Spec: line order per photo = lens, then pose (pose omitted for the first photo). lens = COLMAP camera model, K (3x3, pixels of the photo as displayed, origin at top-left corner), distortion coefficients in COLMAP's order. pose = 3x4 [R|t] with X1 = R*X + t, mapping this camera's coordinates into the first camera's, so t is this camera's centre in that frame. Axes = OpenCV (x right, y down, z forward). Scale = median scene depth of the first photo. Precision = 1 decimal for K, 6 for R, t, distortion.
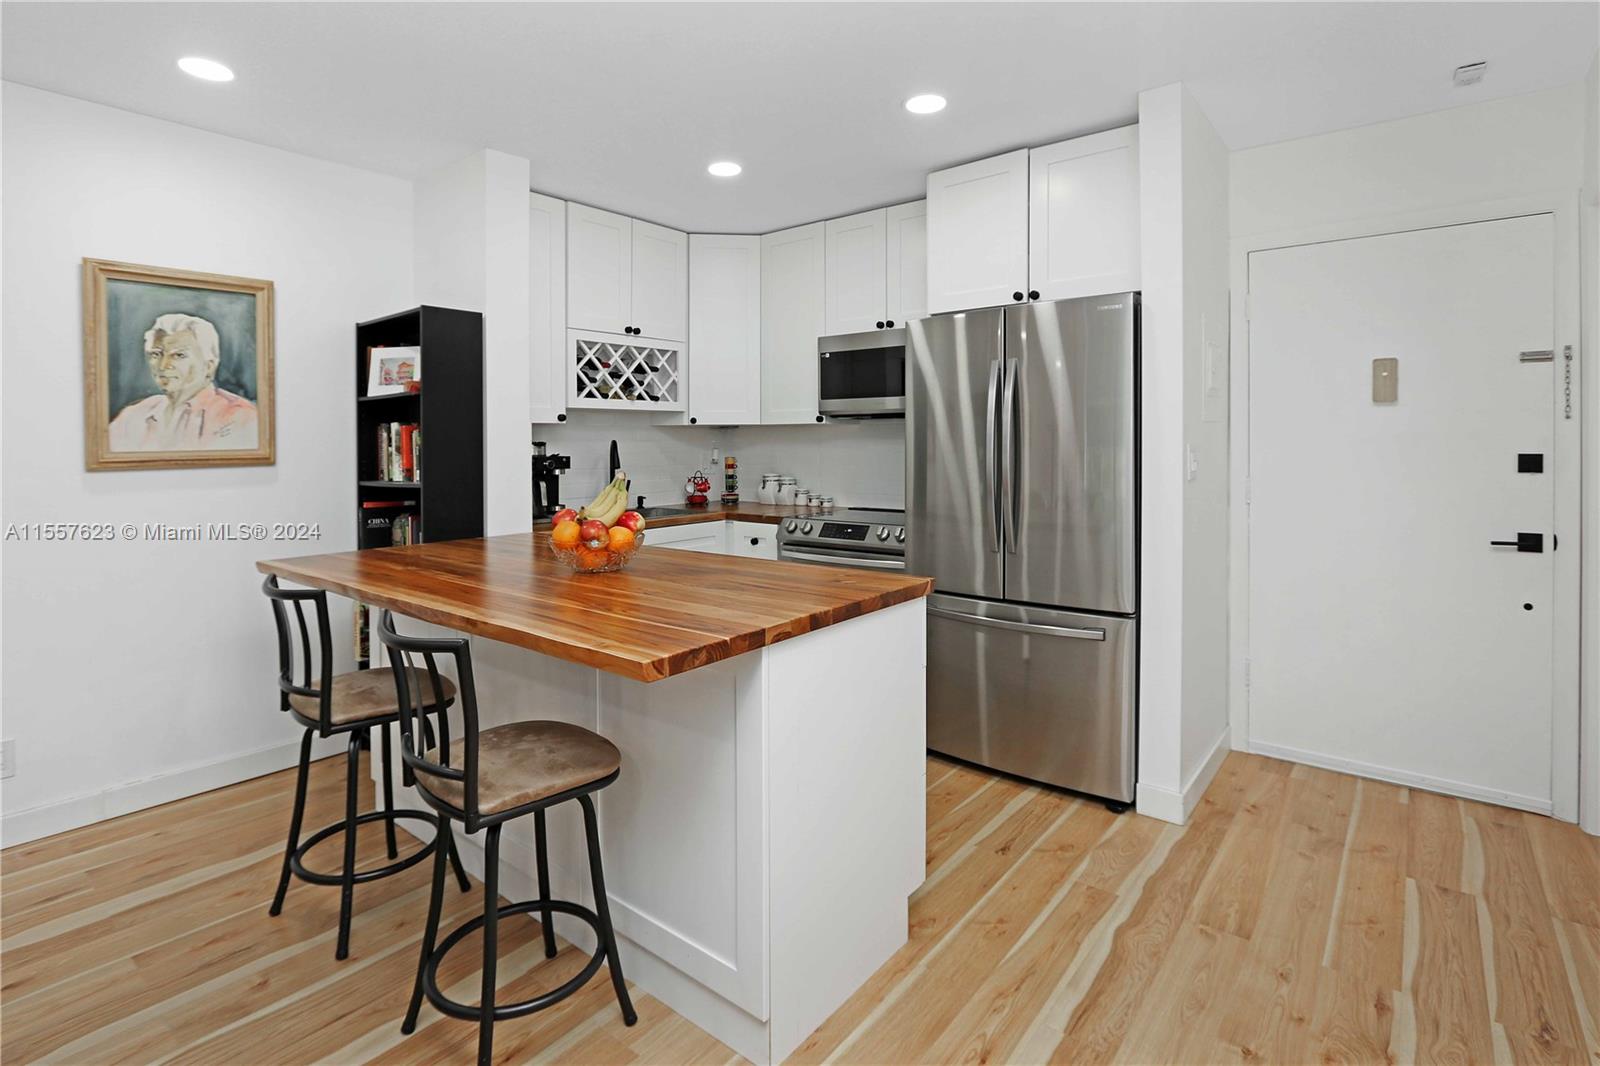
lens RADIAL K [[765.3, 0, 800.0], [0, 765.3, 533.0], [0, 0, 1]] dist [0.001550, 0.000085]
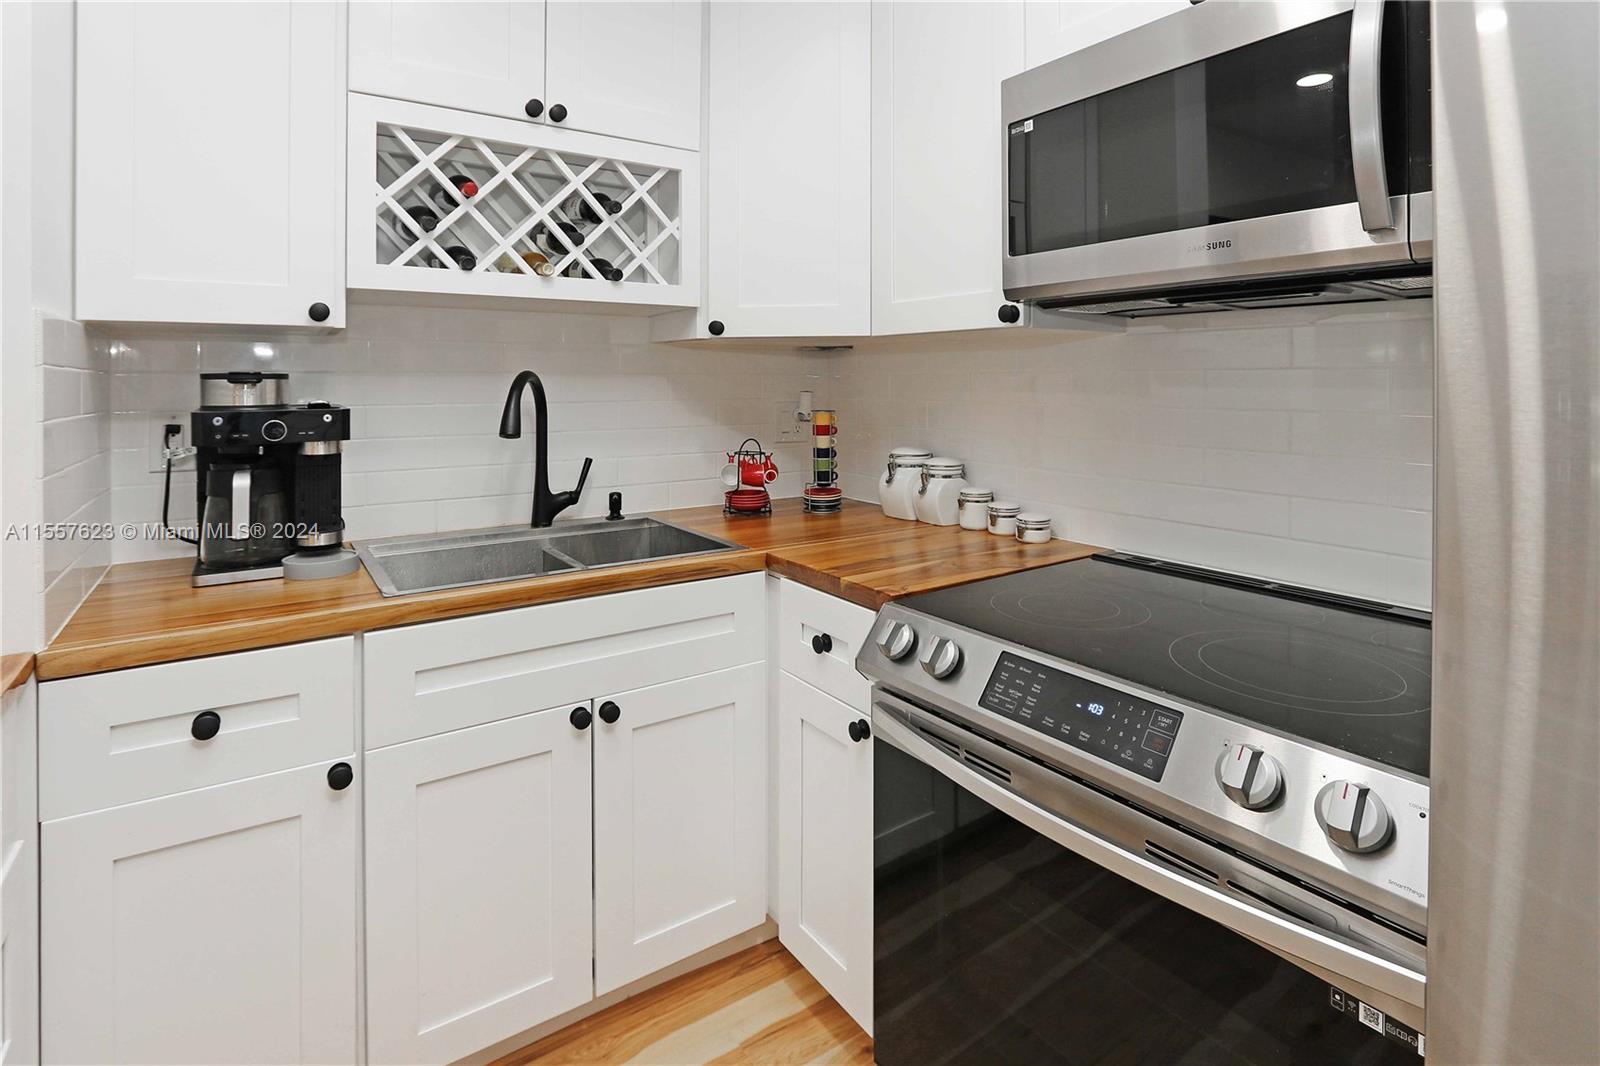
lens RADIAL K [[791.8, 0, 801.9], [0, 791.8, 388.6], [0, 0, 1]] dist [-0.008577, 0.000166]
pose [[0.958802, 0.009834, -0.283904, 0.037887], [-0.041487, 0.993533, -0.105696, -0.069707], [0.281029, 0.113120, 0.953009, 0.612253]]
